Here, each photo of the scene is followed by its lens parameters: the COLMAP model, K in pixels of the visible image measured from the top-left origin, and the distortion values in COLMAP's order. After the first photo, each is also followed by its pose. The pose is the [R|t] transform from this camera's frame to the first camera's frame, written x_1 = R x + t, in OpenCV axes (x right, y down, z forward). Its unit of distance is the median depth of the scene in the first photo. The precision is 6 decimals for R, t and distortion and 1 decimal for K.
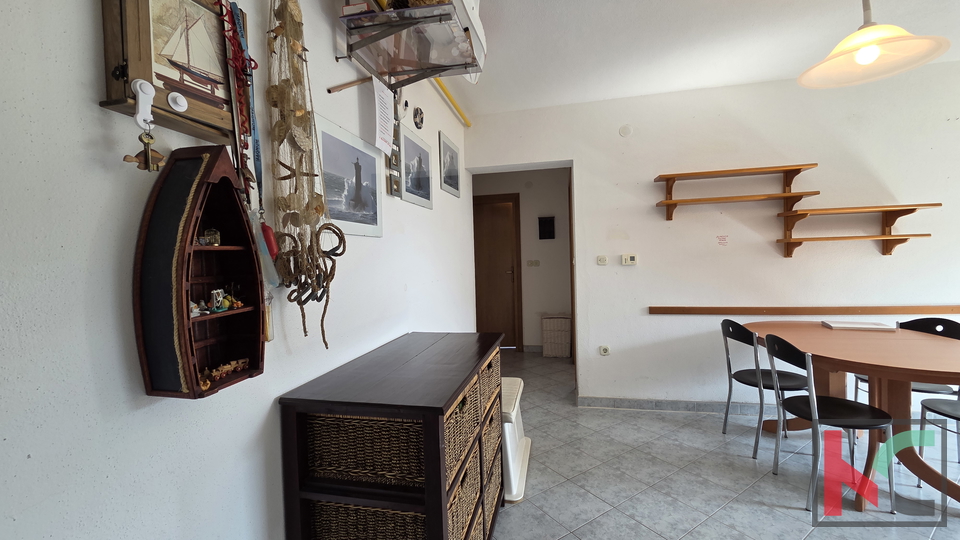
lens RADIAL K [[394.5, 0, 473.1], [0, 394.5, 270.4], [0, 0, 1]] dist [0.002817, 0.000480]
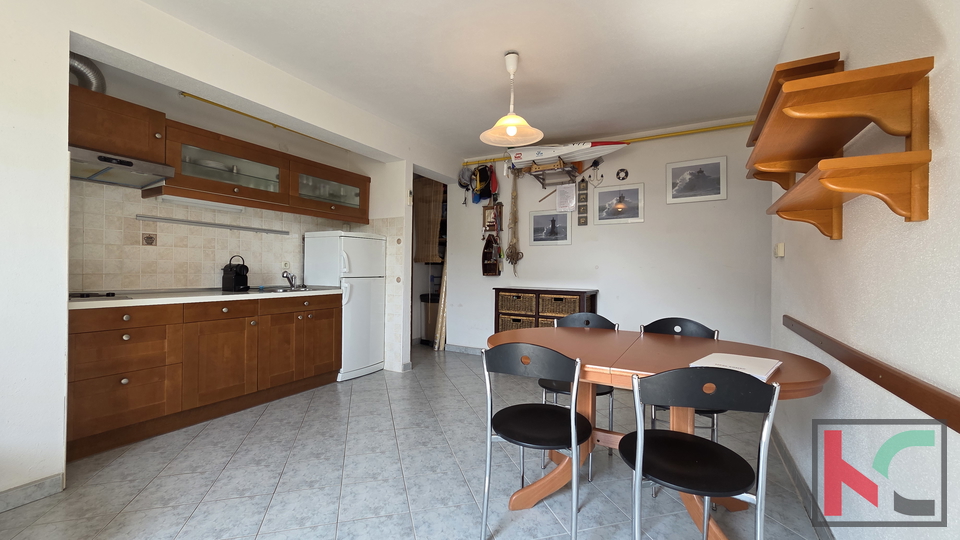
lens RADIAL K [[394.5, 0, 473.1], [0, 394.5, 270.4], [0, 0, 1]] dist [0.002817, 0.000480]
pose [[-0.293242, 0.024160, -0.955733, 1.595147], [-0.030192, 0.998948, 0.034516, 0.006622], [0.955561, 0.038977, -0.292204, 0.803377]]
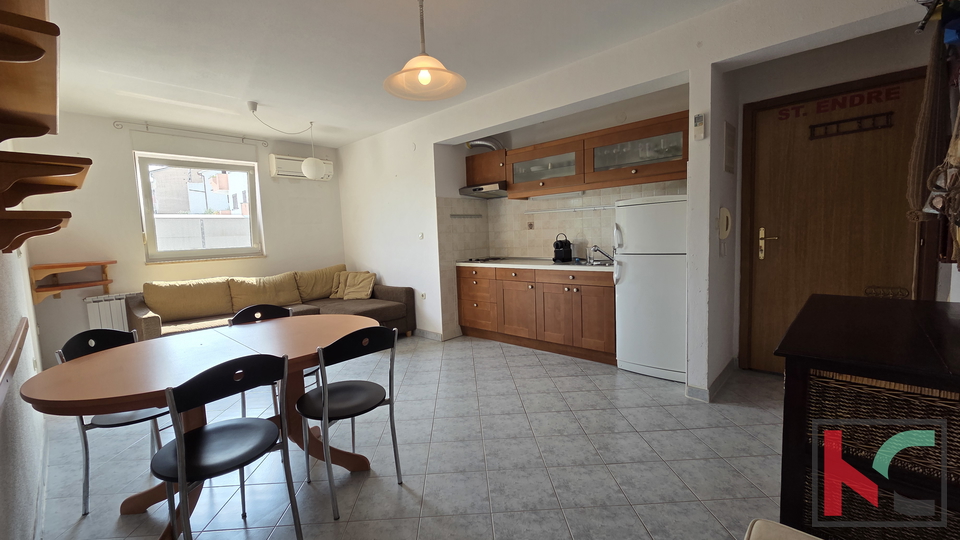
lens RADIAL K [[392.7, 0, 478.0], [0, 392.7, 266.8], [0, 0, 1]] dist [0.000127, 0.000074]
pose [[-0.858305, 0.024141, 0.512572, 0.108426], [0.083554, 0.992137, 0.093185, -0.015144], [-0.506292, 0.122808, -0.853573, 1.239299]]
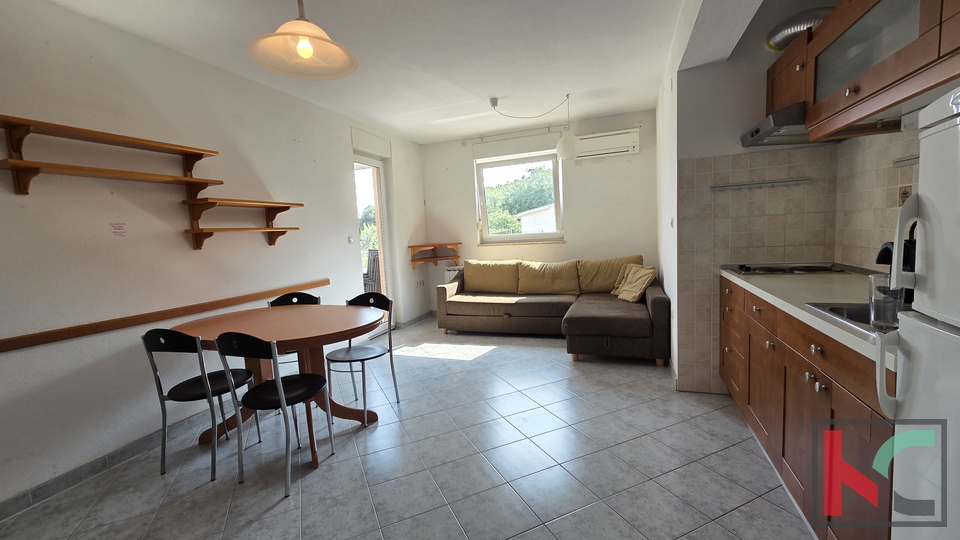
lens RADIAL K [[394.5, 0, 473.1], [0, 394.5, 270.4], [0, 0, 1]] dist [0.002817, 0.000480]
pose [[0.154299, -0.071566, 0.985429, -0.016004], [0.079912, 0.995010, 0.059749, 0.013054], [-0.984787, 0.069528, 0.159248, 0.249720]]
